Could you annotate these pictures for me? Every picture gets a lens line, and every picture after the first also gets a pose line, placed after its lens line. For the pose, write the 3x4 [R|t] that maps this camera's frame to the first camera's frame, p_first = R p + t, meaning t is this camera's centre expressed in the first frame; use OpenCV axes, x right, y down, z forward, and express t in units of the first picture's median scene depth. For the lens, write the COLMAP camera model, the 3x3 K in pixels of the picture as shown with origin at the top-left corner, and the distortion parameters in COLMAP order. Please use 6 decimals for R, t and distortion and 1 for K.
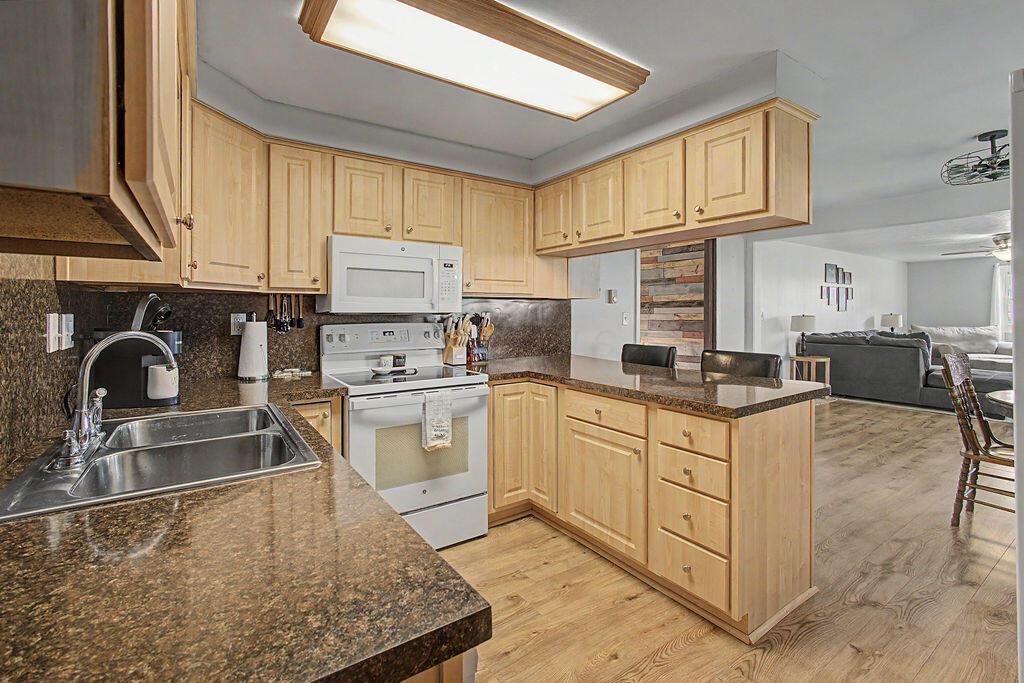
lens RADIAL K [[454.2, 0, 511.6], [0, 454.2, 312.6], [0, 0, 1]] dist [0.000844, 0.000243]
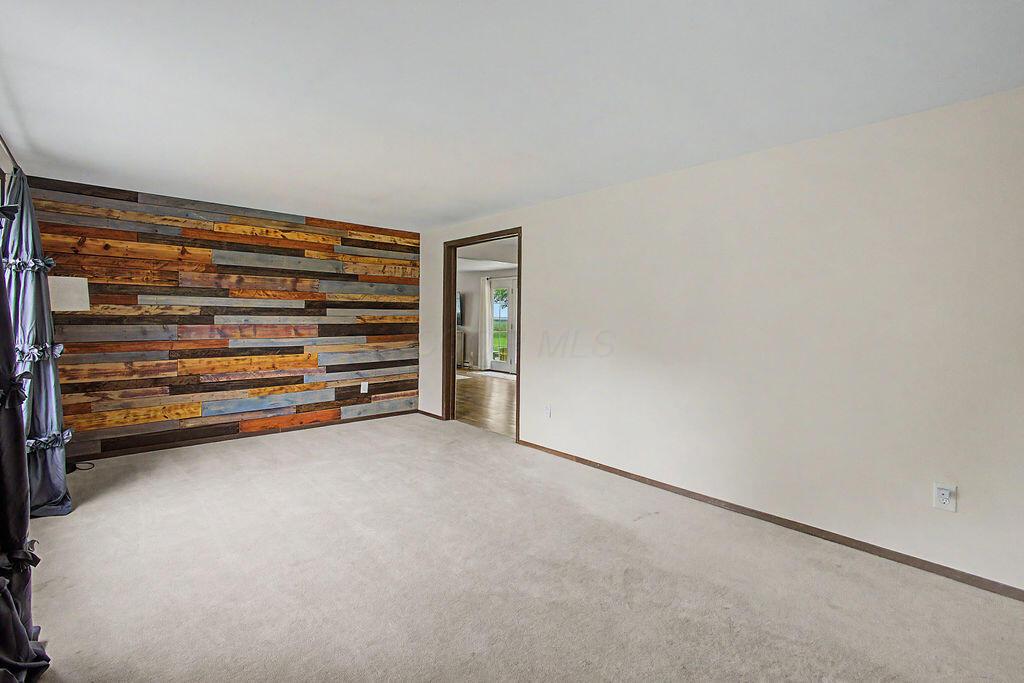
lens RADIAL K [[448.7, 0, 511.1], [0, 448.7, 318.3], [0, 0, 1]] dist [-0.000757, -0.000023]
pose [[-0.089267, -0.001991, 0.996006, -1.068614], [-0.008884, 0.999960, 0.001203, 0.006051], [-0.995968, -0.008742, -0.089281, 1.611203]]
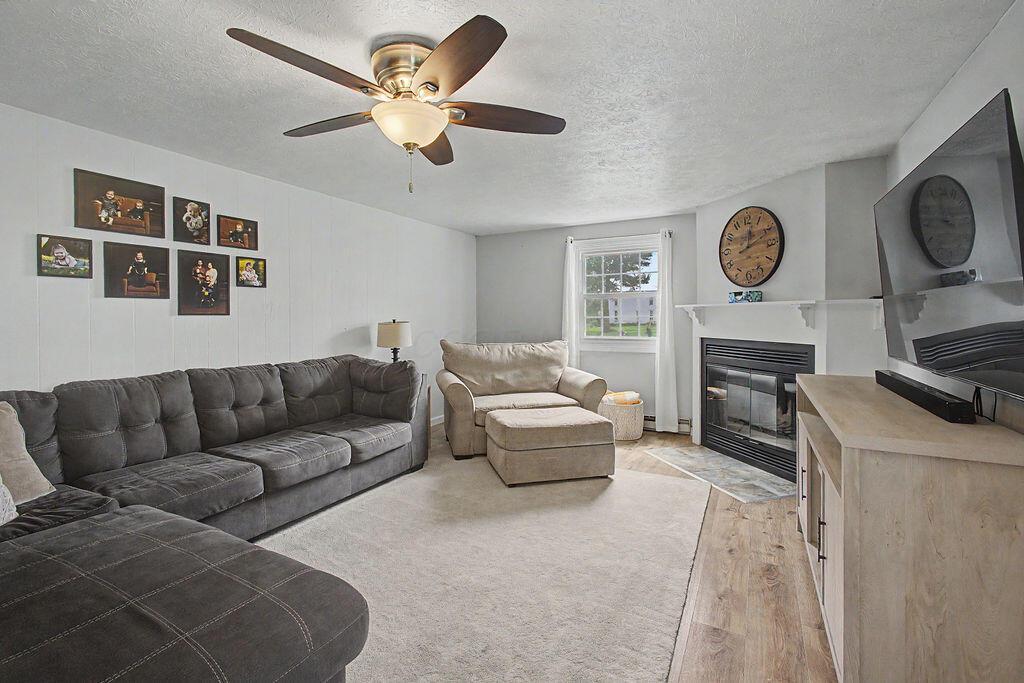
lens RADIAL K [[448.7, 0, 511.1], [0, 448.7, 318.3], [0, 0, 1]] dist [-0.000757, -0.000023]
pose [[0.881450, 0.001861, 0.472274, 2.188161], [-0.000992, 0.999997, -0.002089, 0.006211], [-0.472276, 0.001373, 0.881449, 1.553731]]
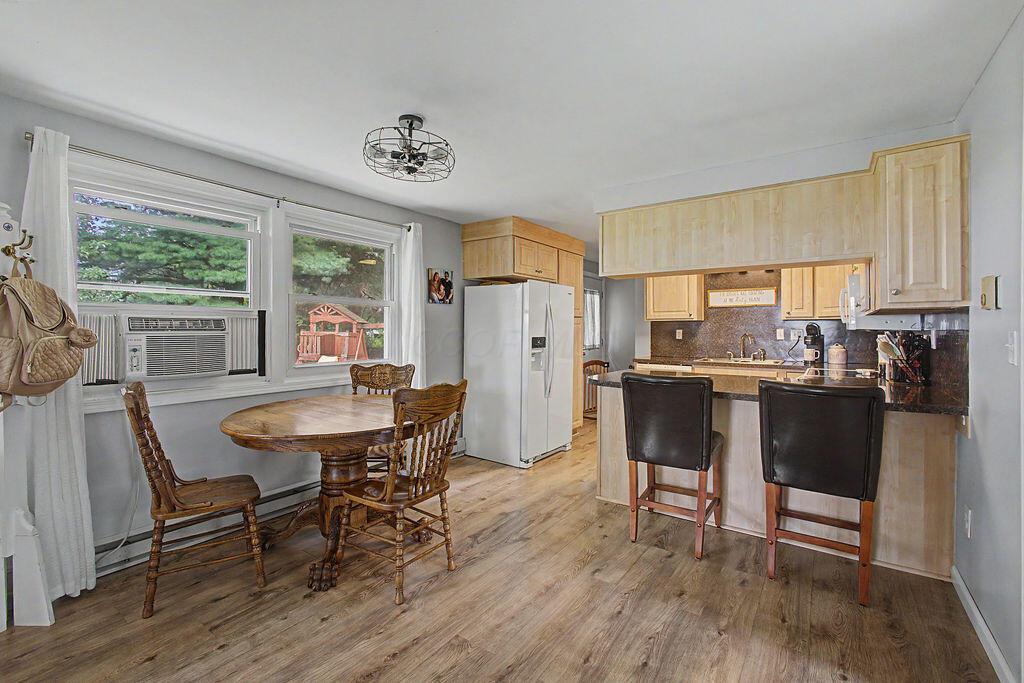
lens RADIAL K [[449.7, 0, 507.6], [0, 449.7, 329.9], [0, 0, 1]] dist [-0.000354, -0.000058]
pose [[-0.938678, 0.001285, -0.344792, 1.124657], [0.000323, 0.999996, 0.002847, -0.000648], [0.344794, 0.002561, -0.938675, 1.778563]]
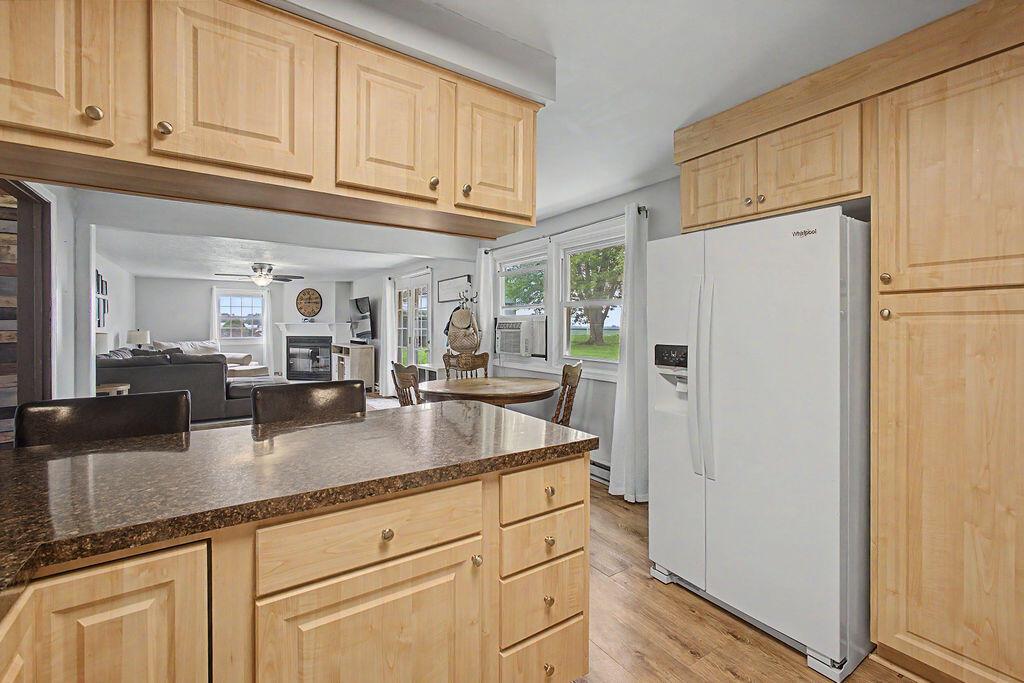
lens RADIAL K [[444.9, 0, 513.8], [0, 444.9, 327.6], [0, 0, 1]] dist [-0.000954, 0.000146]
pose [[0.000972, -0.001148, 0.999999, -0.232228], [0.001475, 0.999998, 0.001146, -0.004272], [-0.999998, 0.001474, 0.000974, 0.701663]]
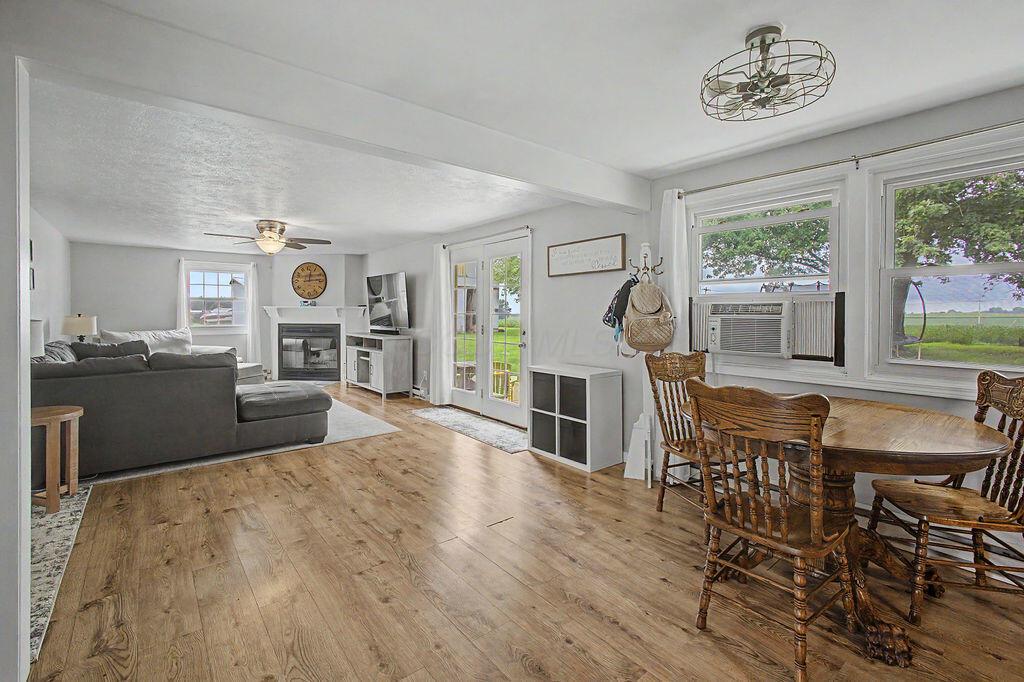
lens RADIAL K [[448.7, 0, 511.1], [0, 448.7, 317.8], [0, 0, 1]] dist [-0.000757, -0.000023]
pose [[-0.090094, -0.009551, 0.995887, 0.435884], [-0.001022, 0.999954, 0.009497, 0.001576], [-0.995933, -0.000163, -0.090100, 1.358688]]
